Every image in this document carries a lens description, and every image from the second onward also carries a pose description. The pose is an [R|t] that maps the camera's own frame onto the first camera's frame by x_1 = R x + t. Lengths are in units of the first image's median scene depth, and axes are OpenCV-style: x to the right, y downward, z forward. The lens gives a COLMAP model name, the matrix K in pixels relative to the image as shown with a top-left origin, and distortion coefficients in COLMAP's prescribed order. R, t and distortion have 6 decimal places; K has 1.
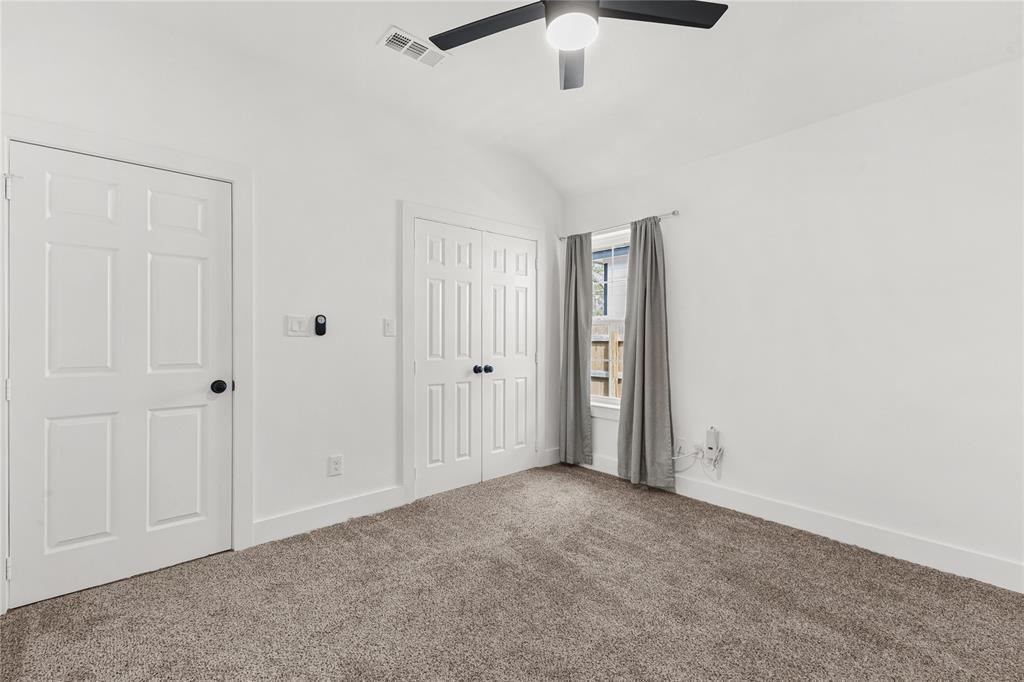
lens RADIAL K [[447.4, 0, 513.4], [0, 447.4, 338.9], [0, 0, 1]] dist [0.006190, 0.000421]
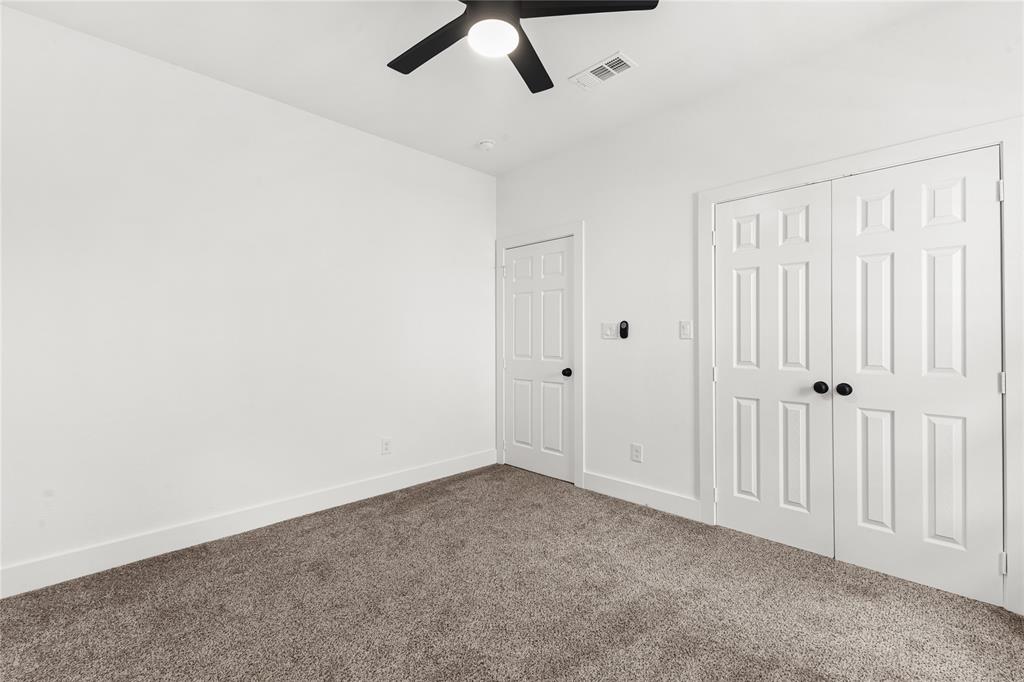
lens RADIAL K [[447.4, 0, 513.4], [0, 447.4, 338.9], [0, 0, 1]] dist [0.006190, 0.000421]
pose [[0.054029, 0.002131, -0.998537, 0.657680], [-0.000642, 0.999998, 0.002099, -0.007667], [0.998539, 0.000528, 0.054030, 0.571503]]
